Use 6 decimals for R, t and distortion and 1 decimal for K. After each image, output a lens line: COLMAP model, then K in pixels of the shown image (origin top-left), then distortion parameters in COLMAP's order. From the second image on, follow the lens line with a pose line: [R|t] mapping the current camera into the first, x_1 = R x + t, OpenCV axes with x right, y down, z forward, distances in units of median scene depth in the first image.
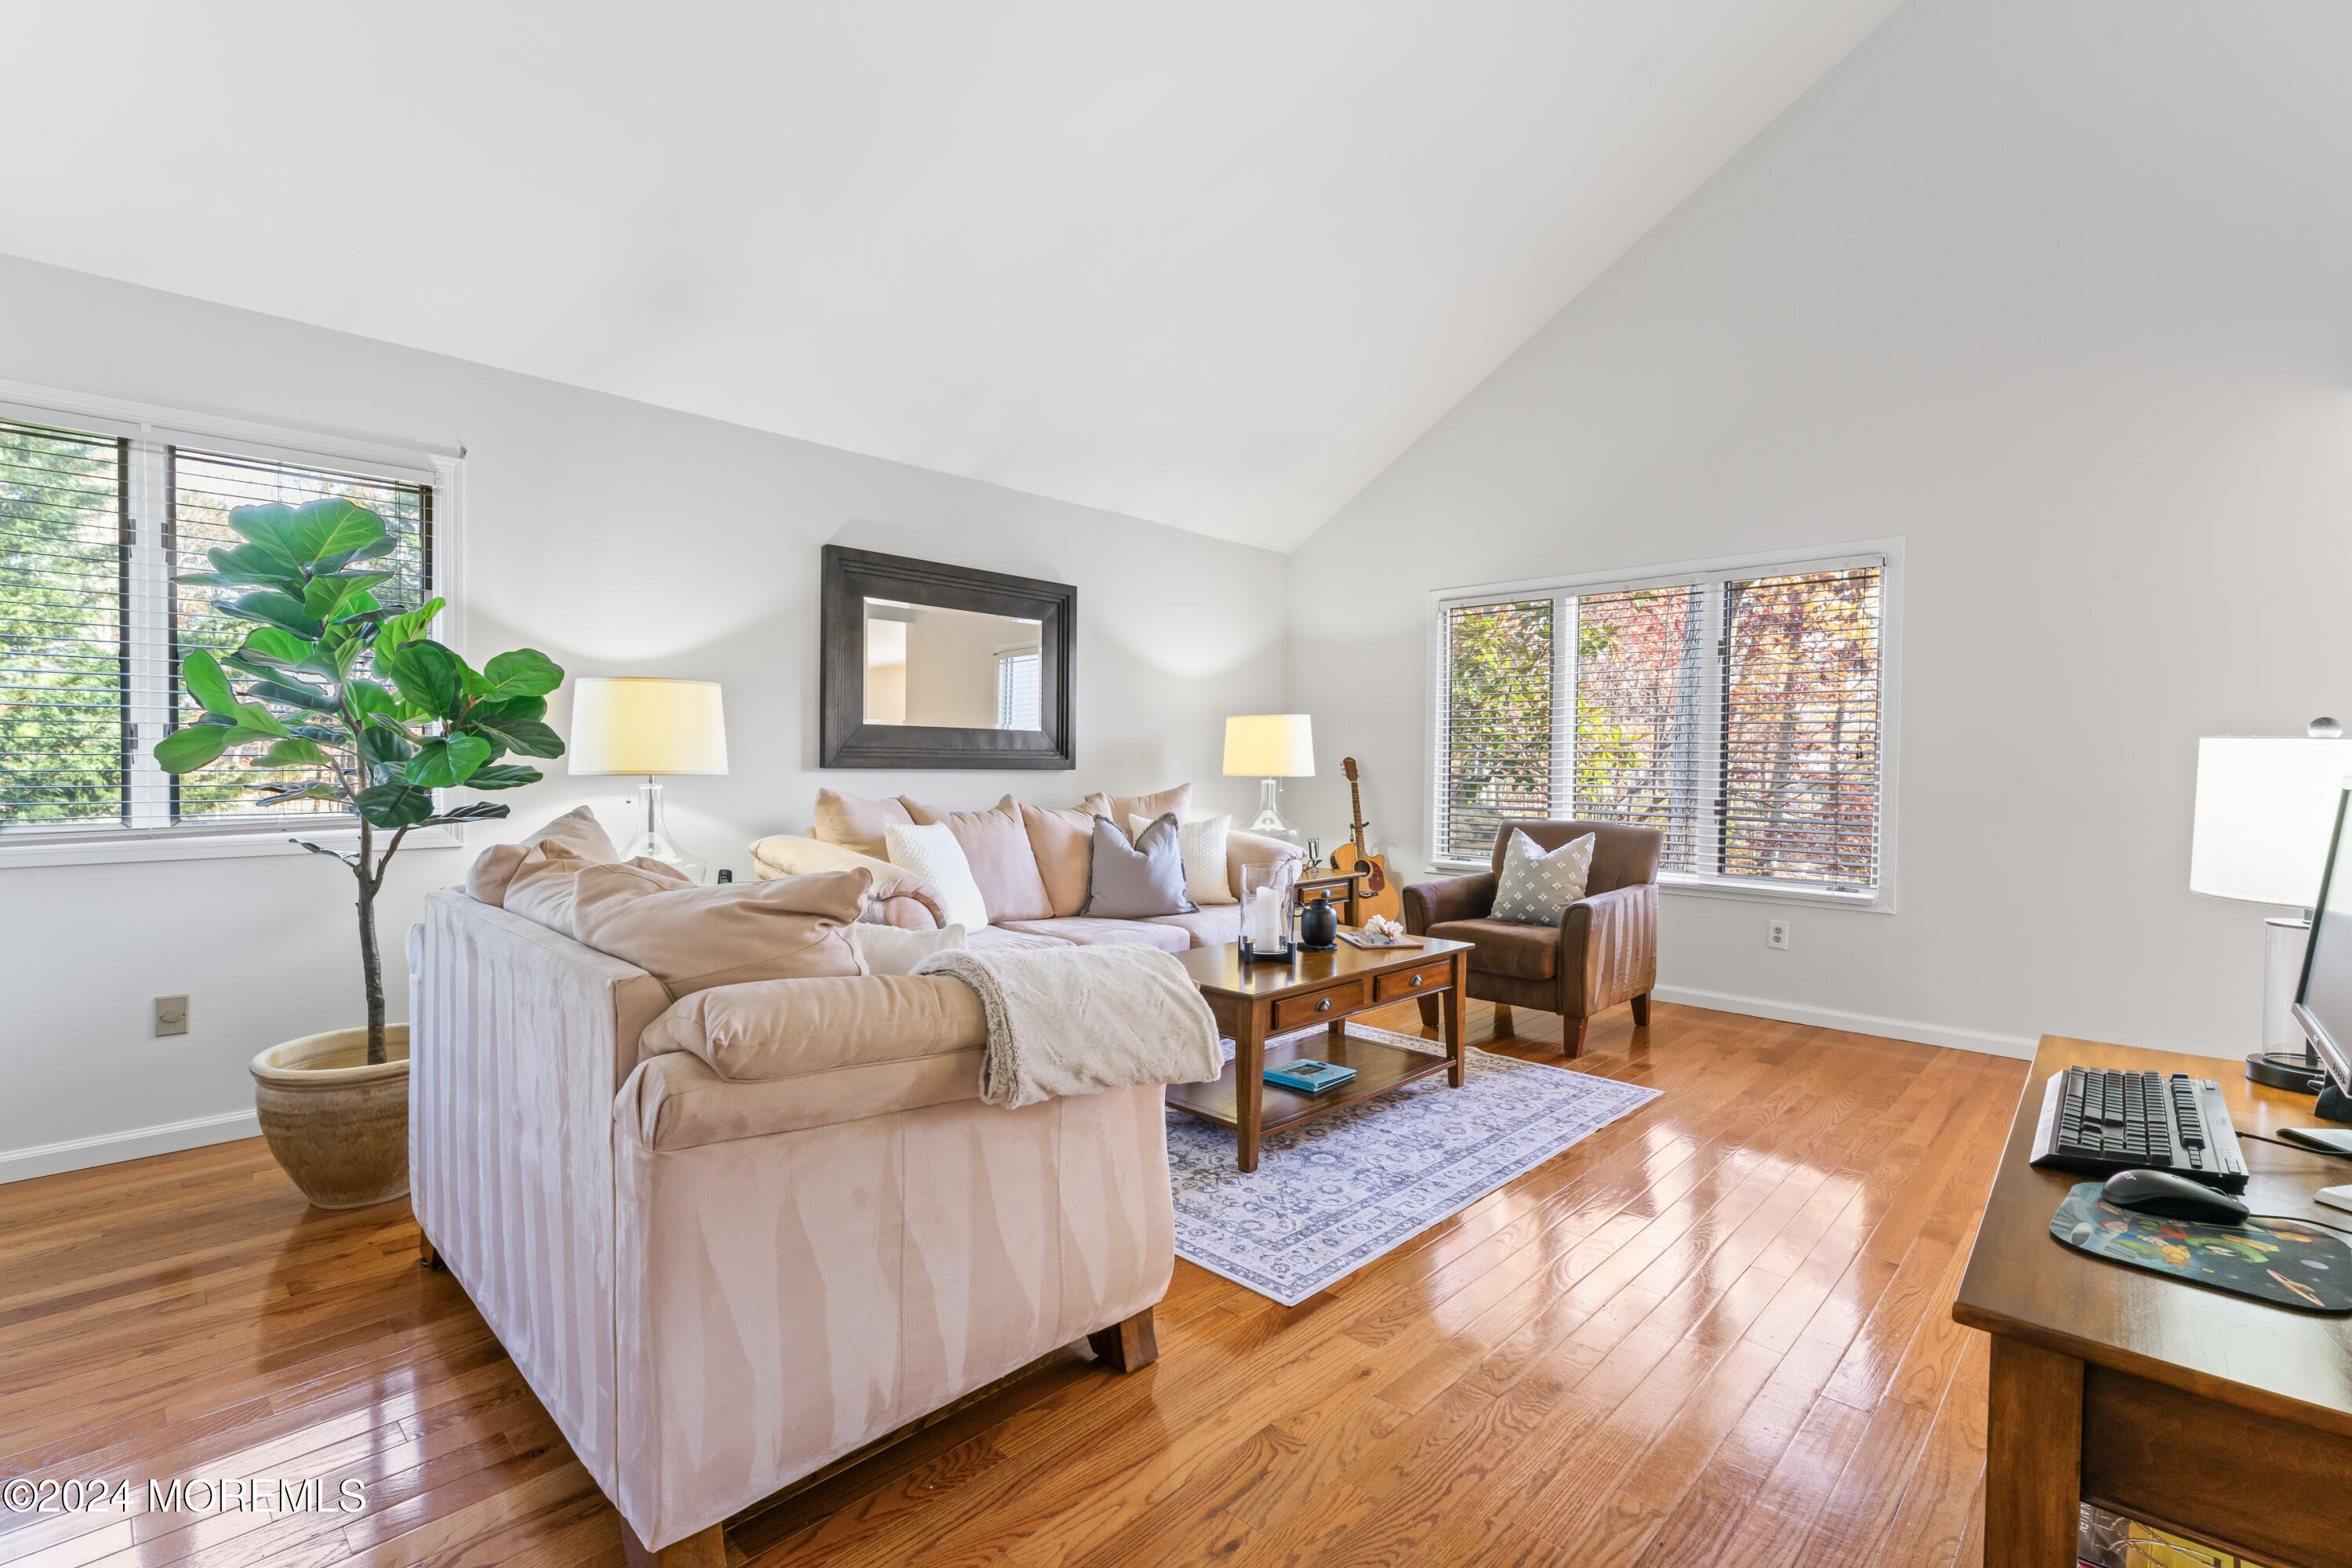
lens RADIAL K [[1048.1, 0, 1176.0], [0, 1048.1, 784.0], [0, 0, 1]] dist [0.015881, 0.000080]
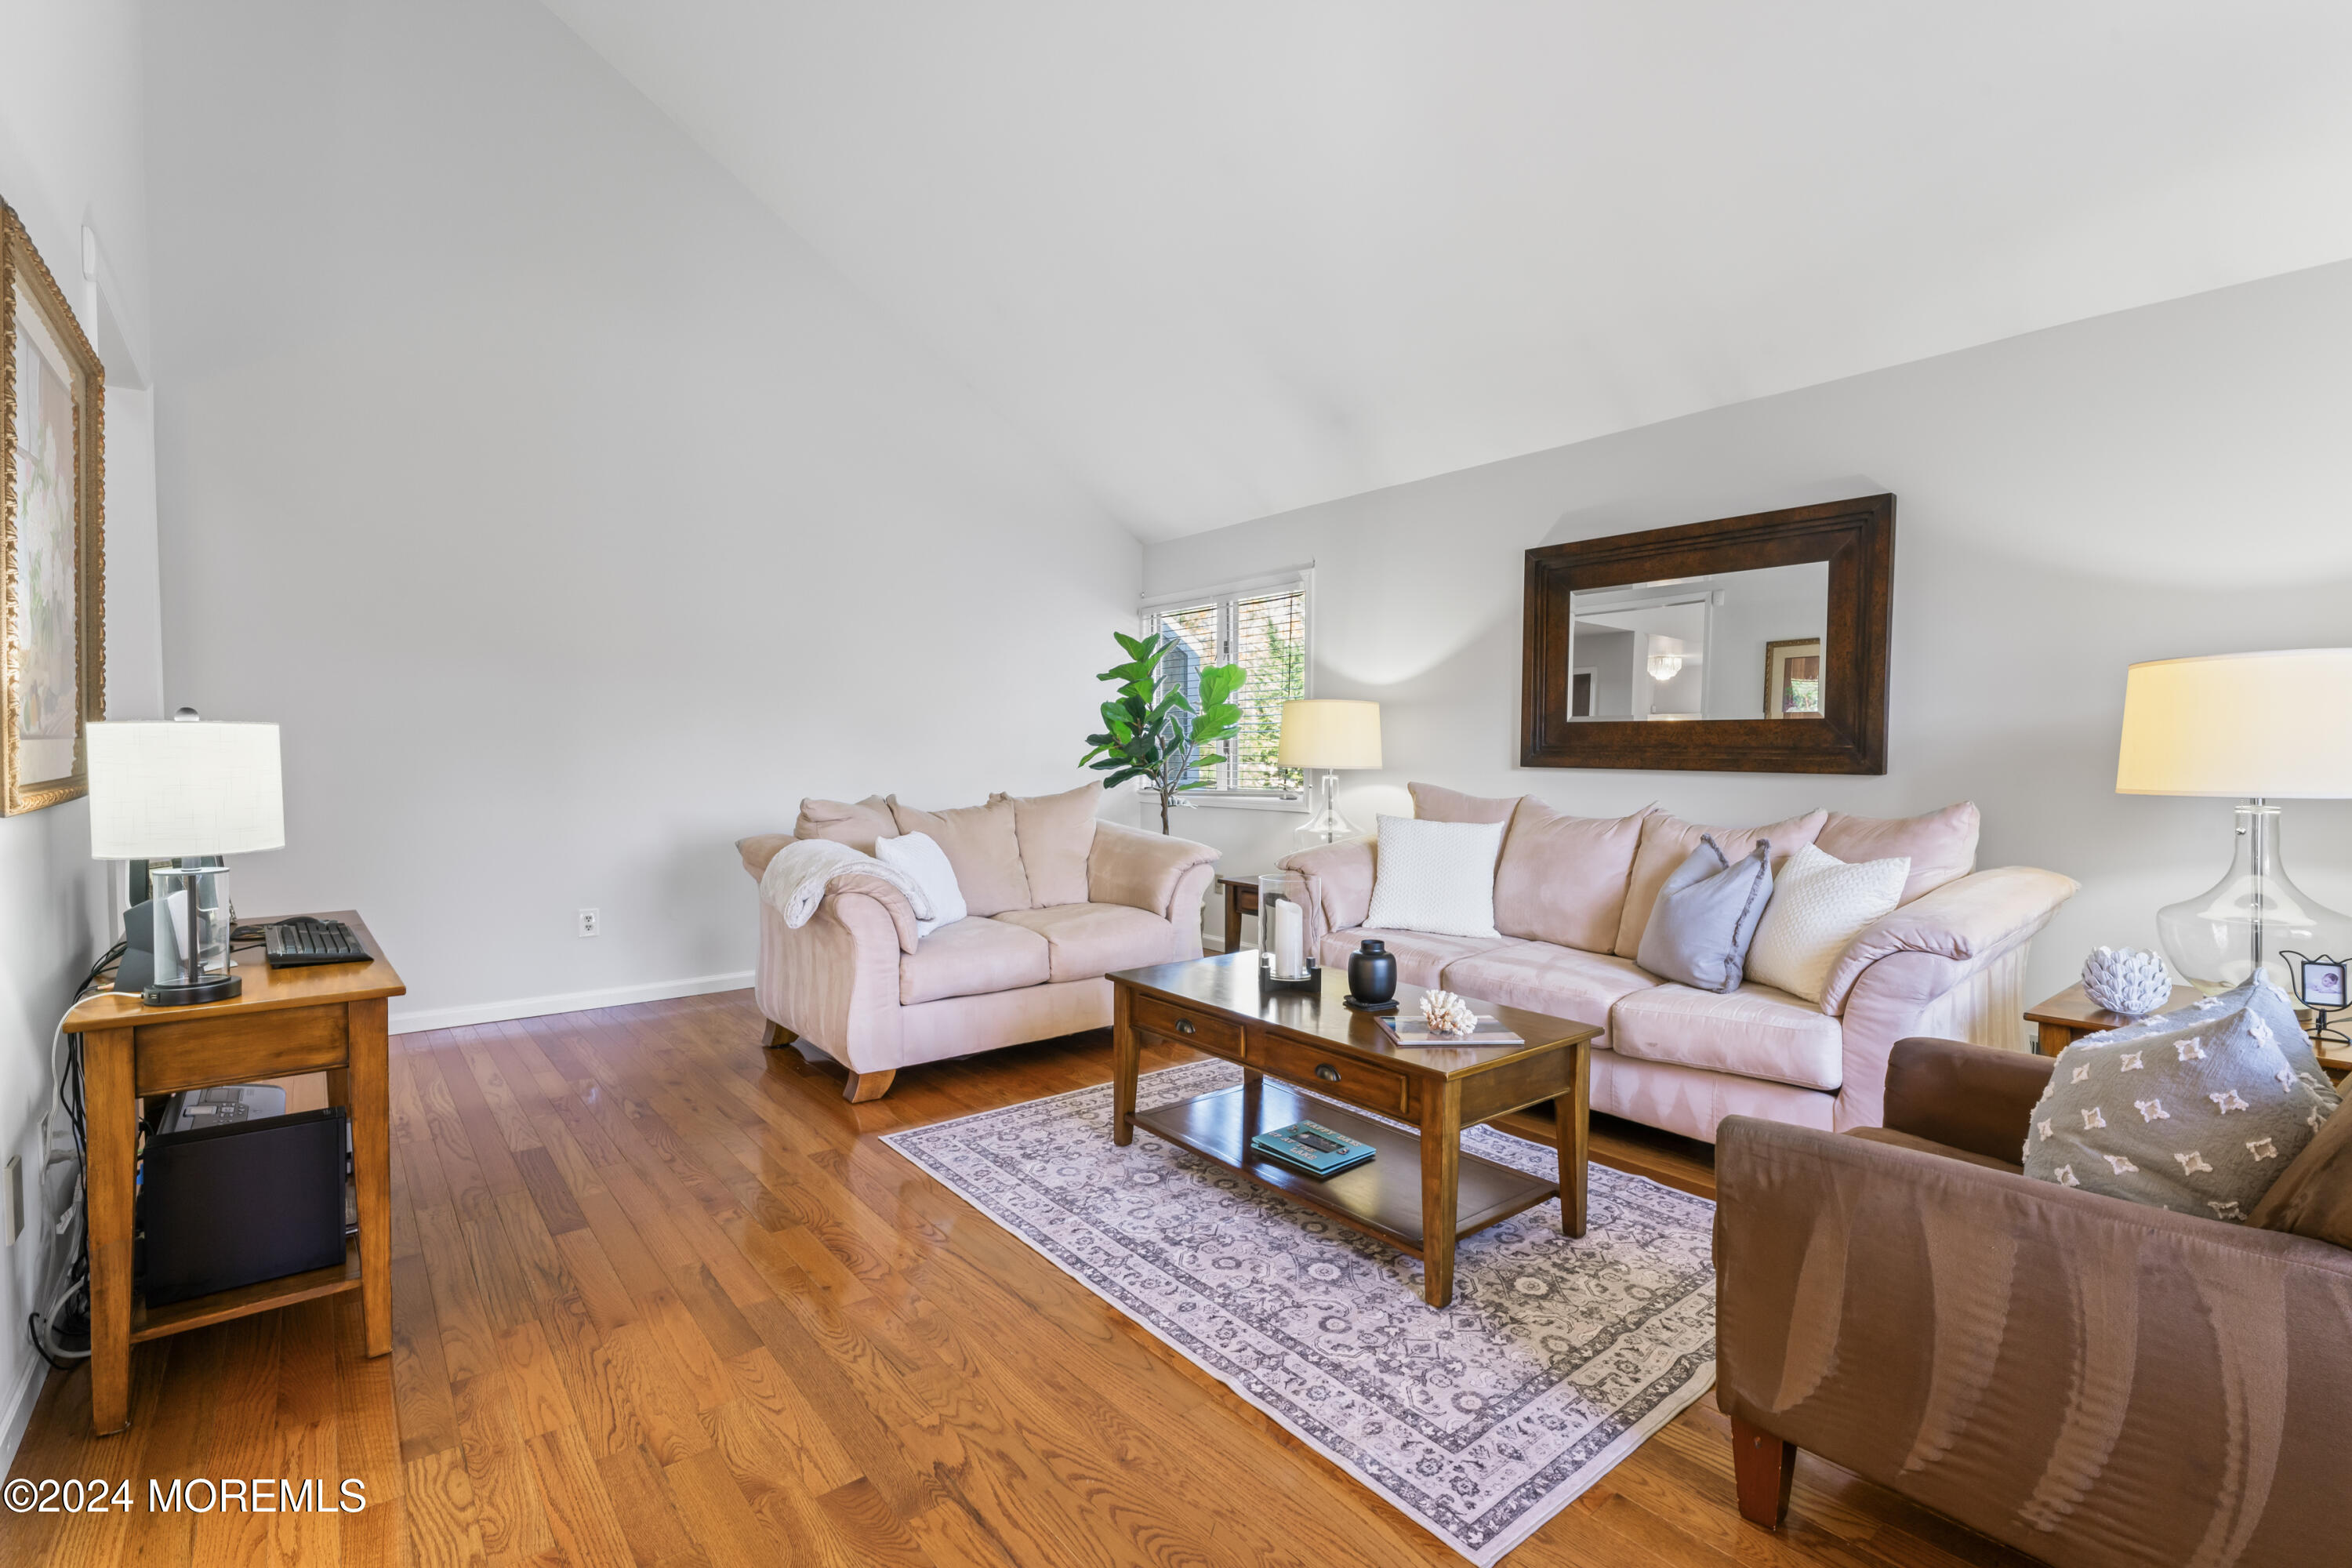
lens RADIAL K [[1048.1, 0, 1176.0], [0, 1048.1, 784.0], [0, 0, 1]] dist [0.015881, 0.000080]
pose [[-0.112038, 0.016597, -0.993565, 0.896394], [-0.029269, 0.999372, 0.019994, -0.011049], [0.993273, 0.031321, -0.111482, 0.946214]]
